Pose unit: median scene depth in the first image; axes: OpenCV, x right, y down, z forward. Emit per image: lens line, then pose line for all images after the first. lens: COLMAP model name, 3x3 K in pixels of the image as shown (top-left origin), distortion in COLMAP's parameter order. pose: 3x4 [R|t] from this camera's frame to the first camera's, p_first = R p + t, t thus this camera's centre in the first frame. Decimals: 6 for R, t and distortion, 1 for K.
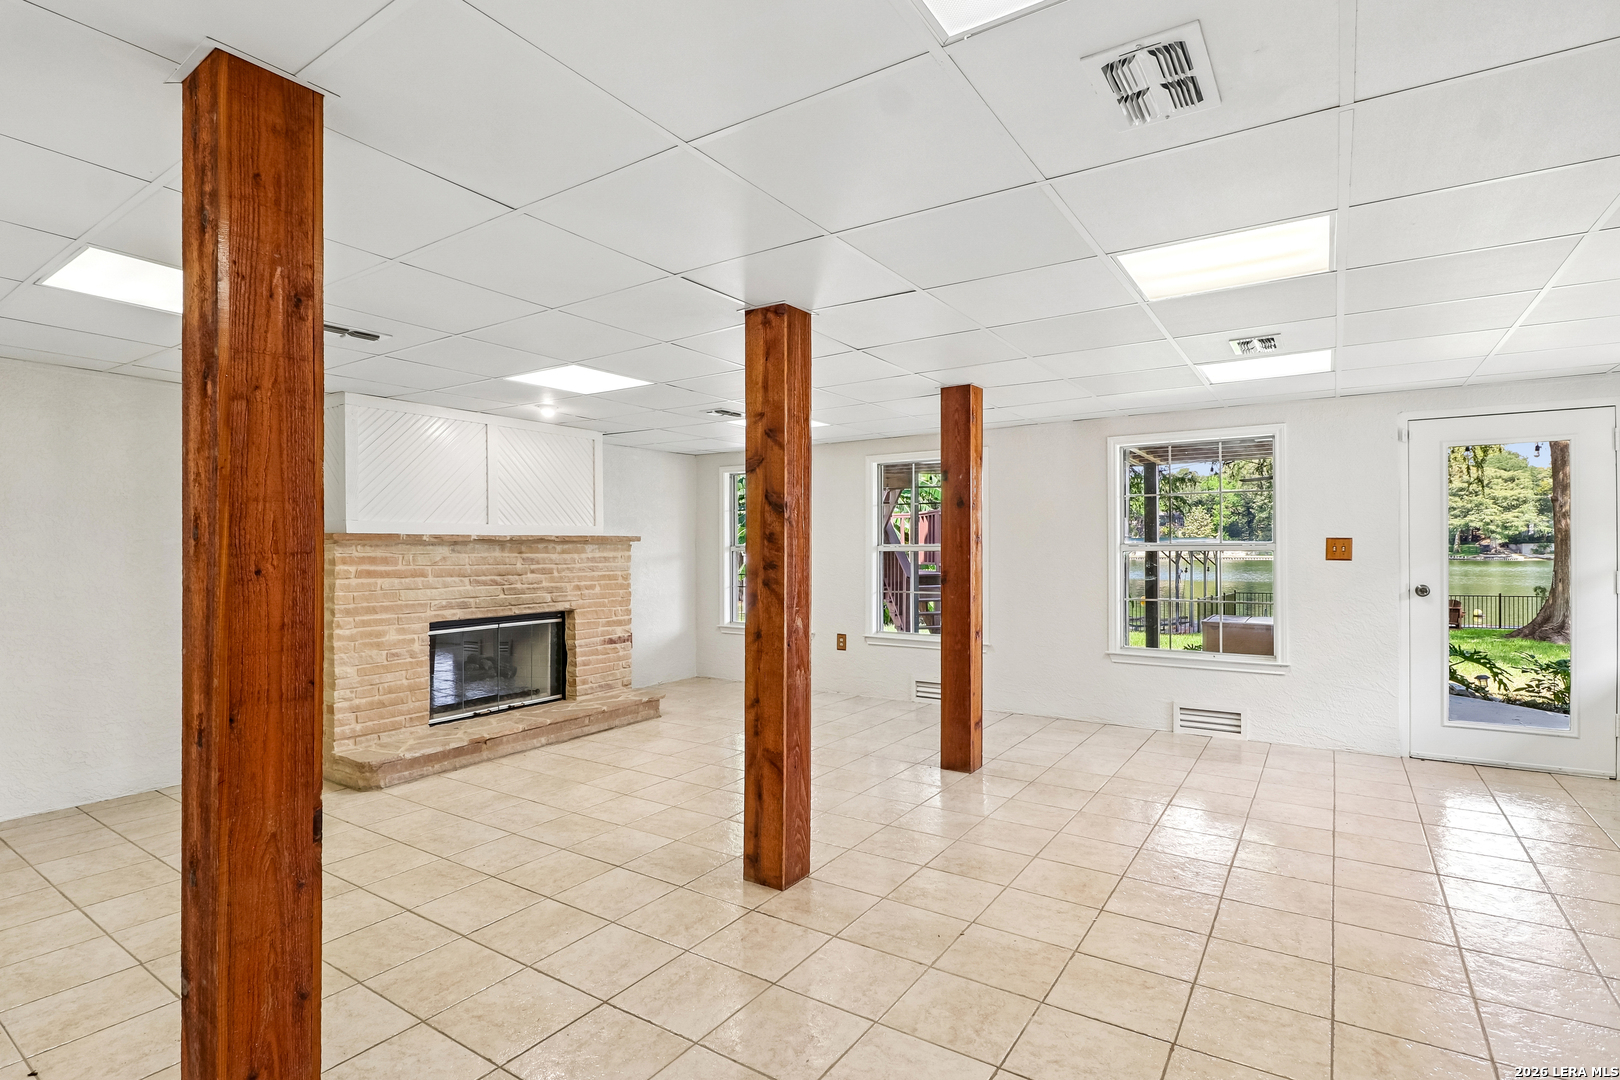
lens RADIAL K [[776.8, 0, 810.2], [0, 776.8, 537.8], [0, 0, 1]] dist [0.006983, -0.000305]
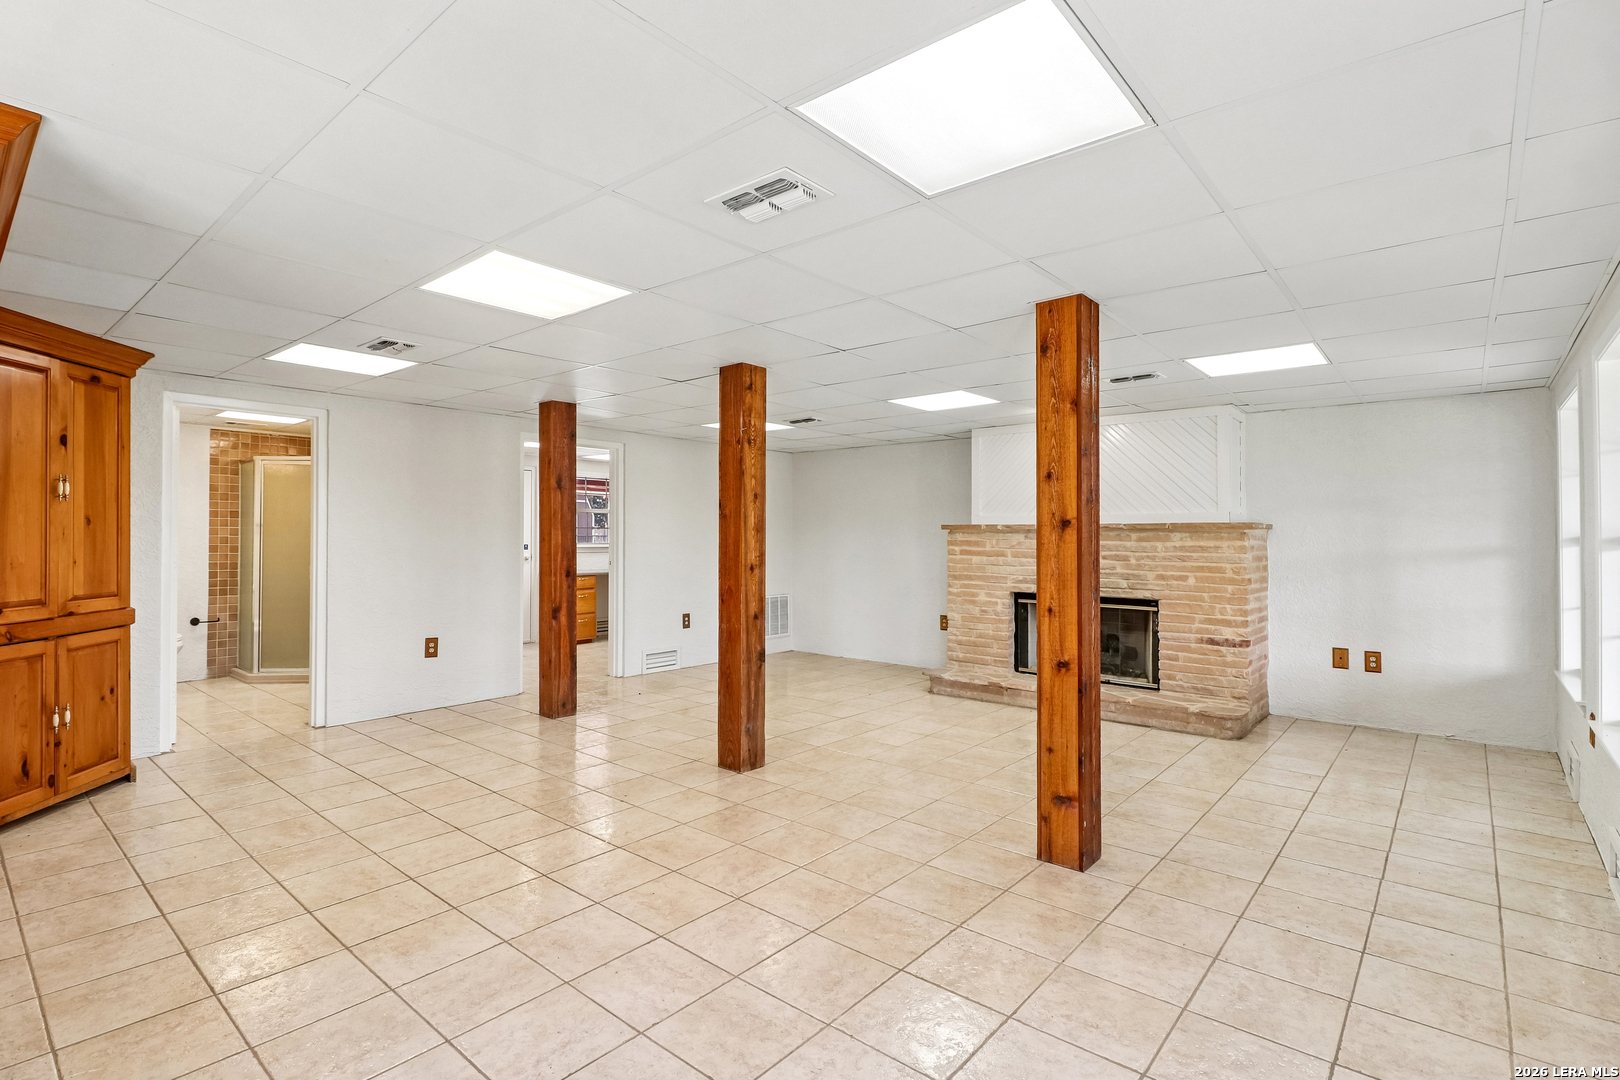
lens RADIAL K [[776.8, 0, 808.6], [0, 776.8, 537.0], [0, 0, 1]] dist [0.006983, -0.000305]
pose [[-0.107113, 0.004389, -0.994237, 0.831559], [0.005976, 0.999975, 0.003771, 0.009632], [0.994229, -0.005538, -0.107136, 0.787385]]
